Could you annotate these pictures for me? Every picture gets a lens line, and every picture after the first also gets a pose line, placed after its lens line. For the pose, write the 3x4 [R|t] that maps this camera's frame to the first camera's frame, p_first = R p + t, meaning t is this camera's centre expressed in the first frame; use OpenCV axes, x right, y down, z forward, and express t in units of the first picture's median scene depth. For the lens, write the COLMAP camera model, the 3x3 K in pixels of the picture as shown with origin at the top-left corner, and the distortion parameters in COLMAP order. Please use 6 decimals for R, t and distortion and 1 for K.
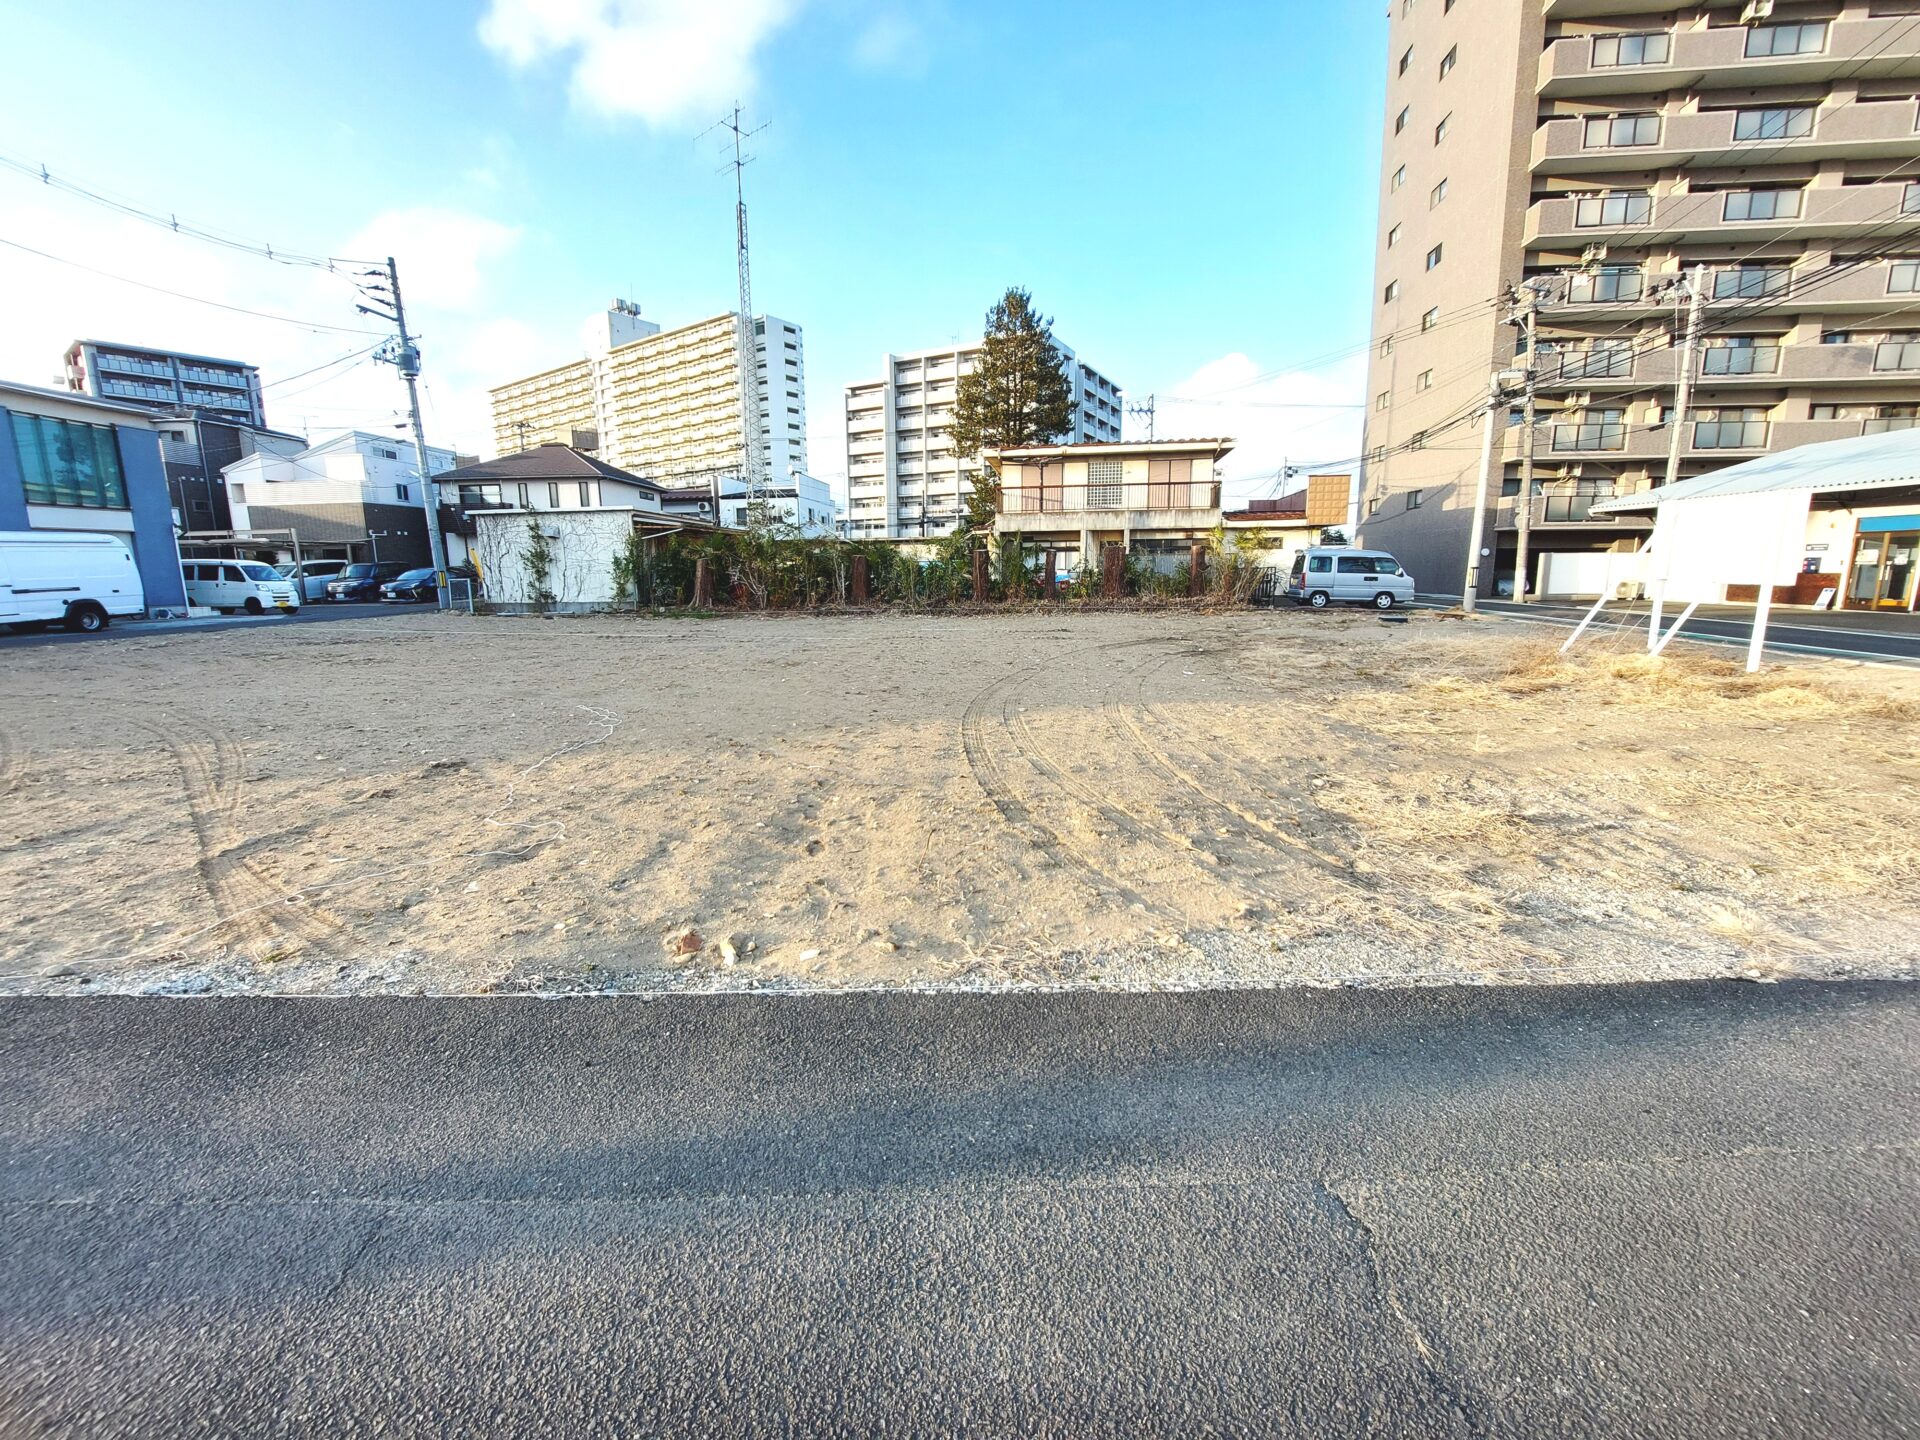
lens RADIAL K [[760.0, 0, 948.0], [0, 760.0, 708.3], [0, 0, 1]] dist [-0.017634, -0.002187]
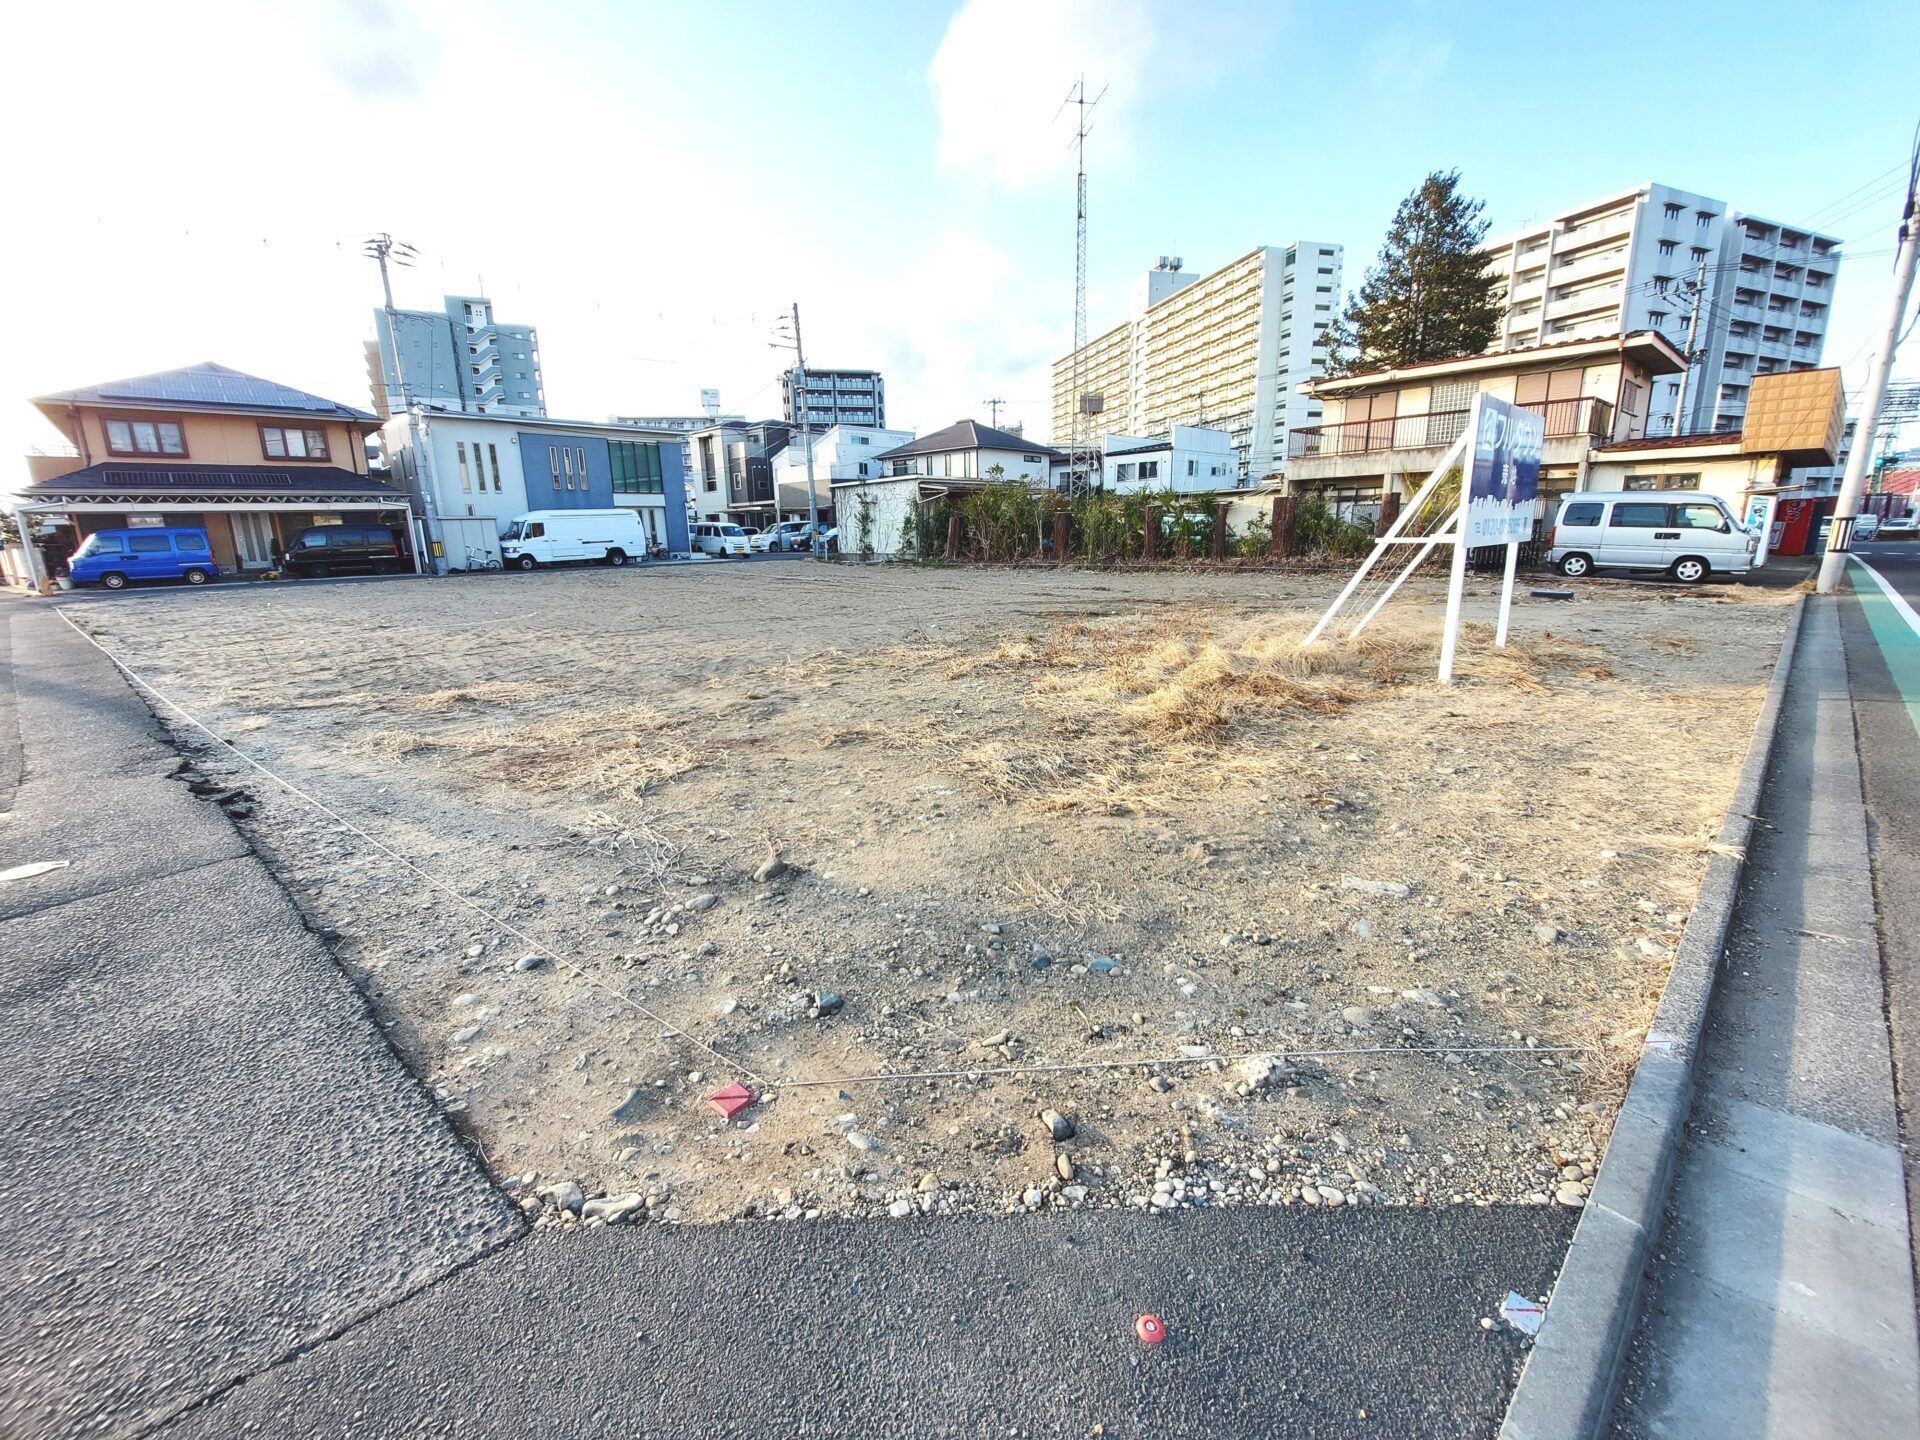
lens RADIAL K [[760.0, 0, 945.0], [0, 760.0, 711.3], [0, 0, 1]] dist [-0.017634, -0.002187]
pose [[0.759165, 0.144739, -0.634602, 0.443672], [-0.103474, 0.989401, 0.101876, -0.016838], [0.642621, -0.011676, 0.766095, 0.075173]]
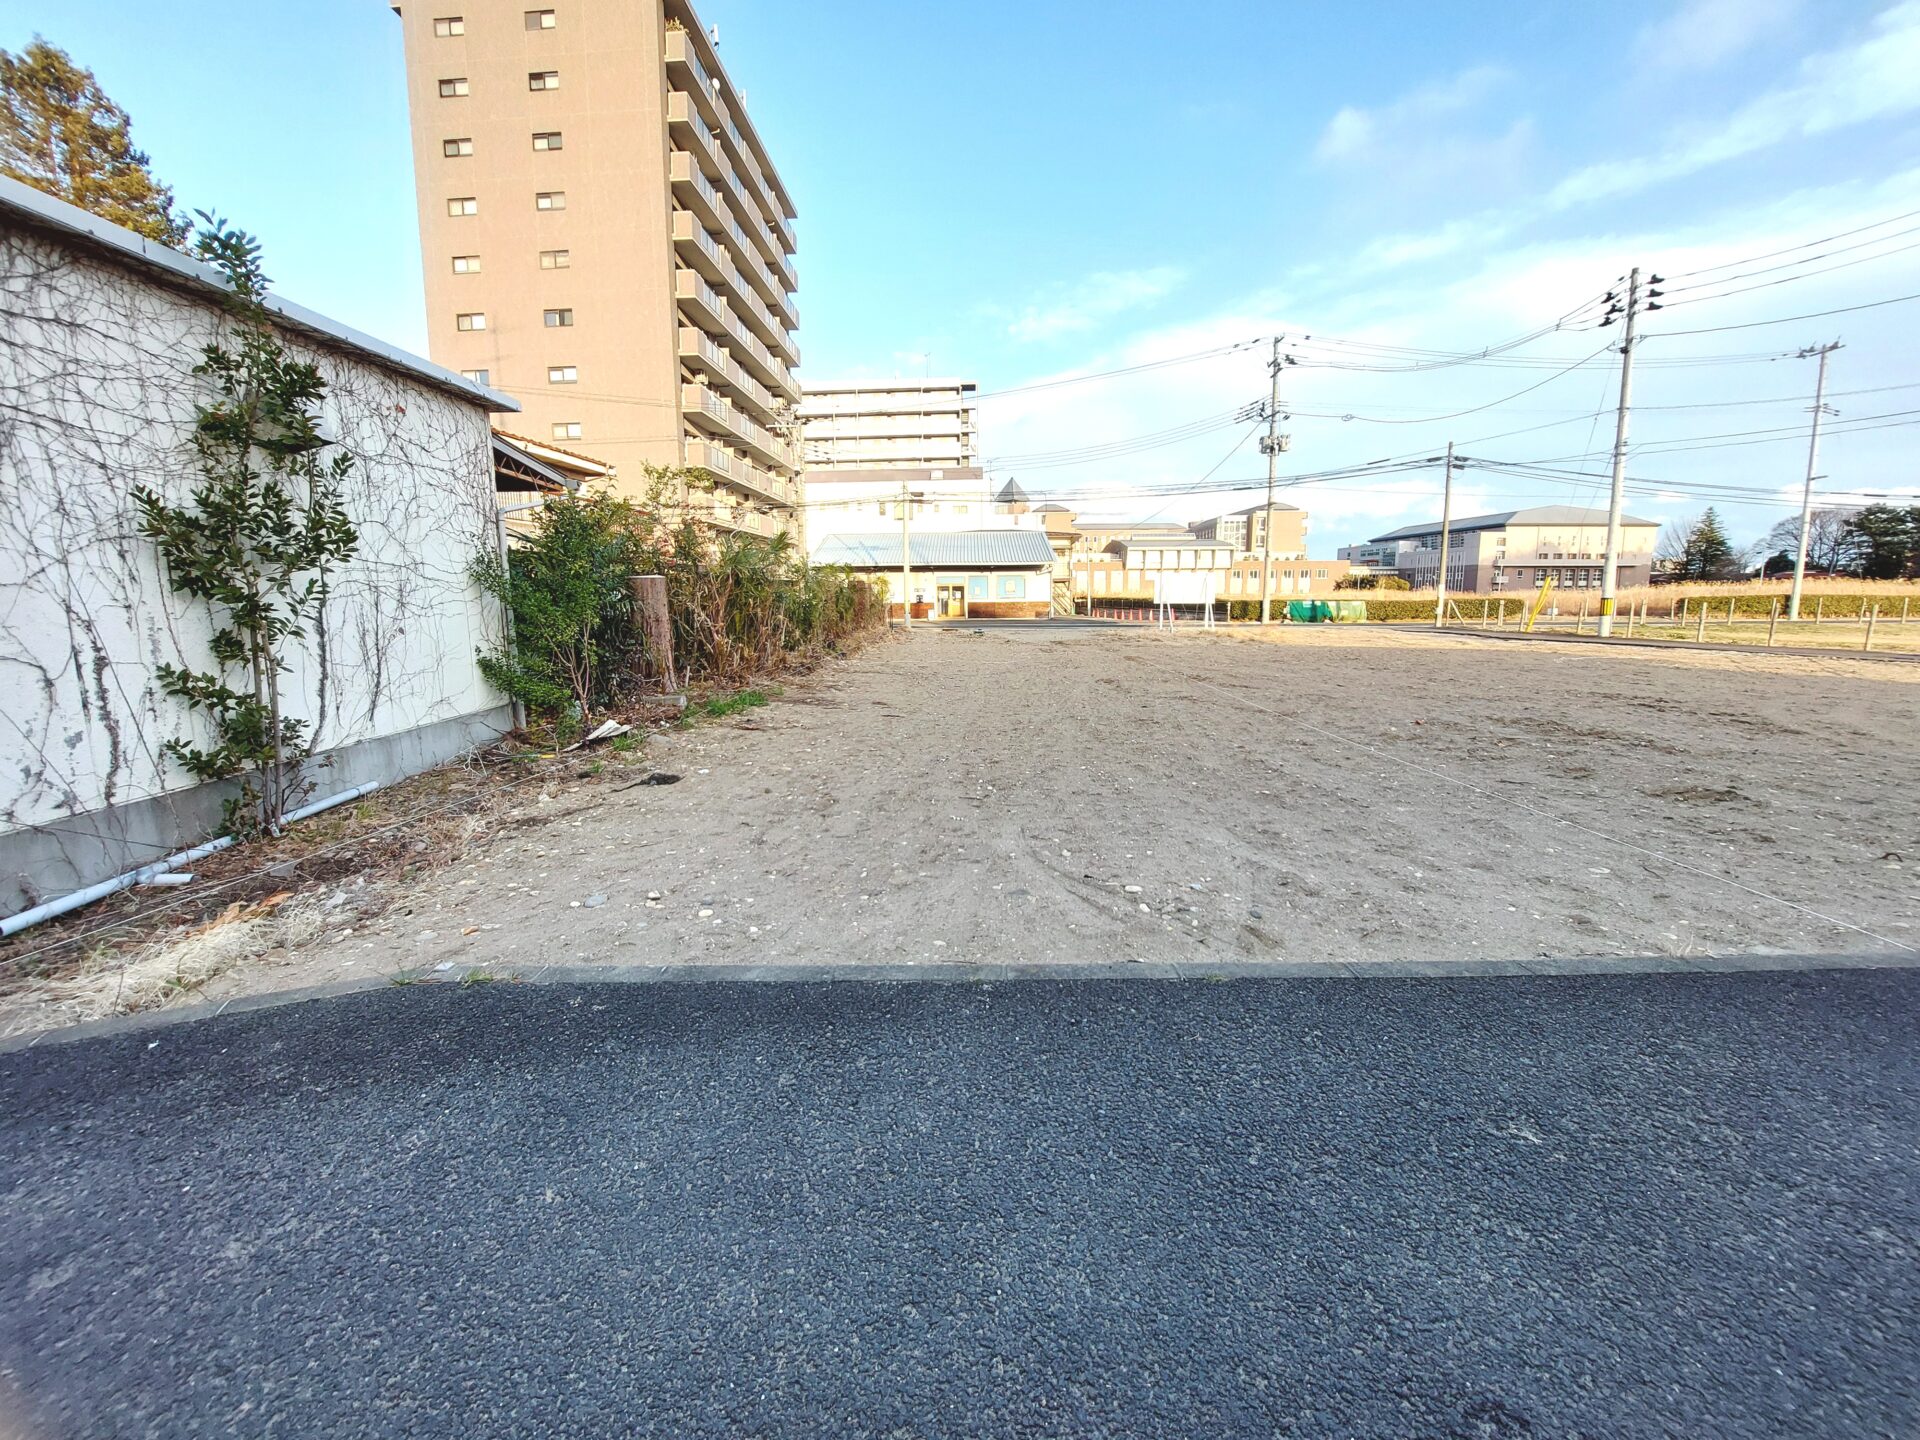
lens RADIAL K [[760.0, 0, 942.1], [0, 760.0, 705.6], [0, 0, 1]] dist [-0.017634, -0.002187]
pose [[-0.047575, -0.132684, 0.990016, -0.730825], [0.190357, 0.971769, 0.139386, -0.149352], [-0.980562, 0.195087, -0.020974, 0.828989]]
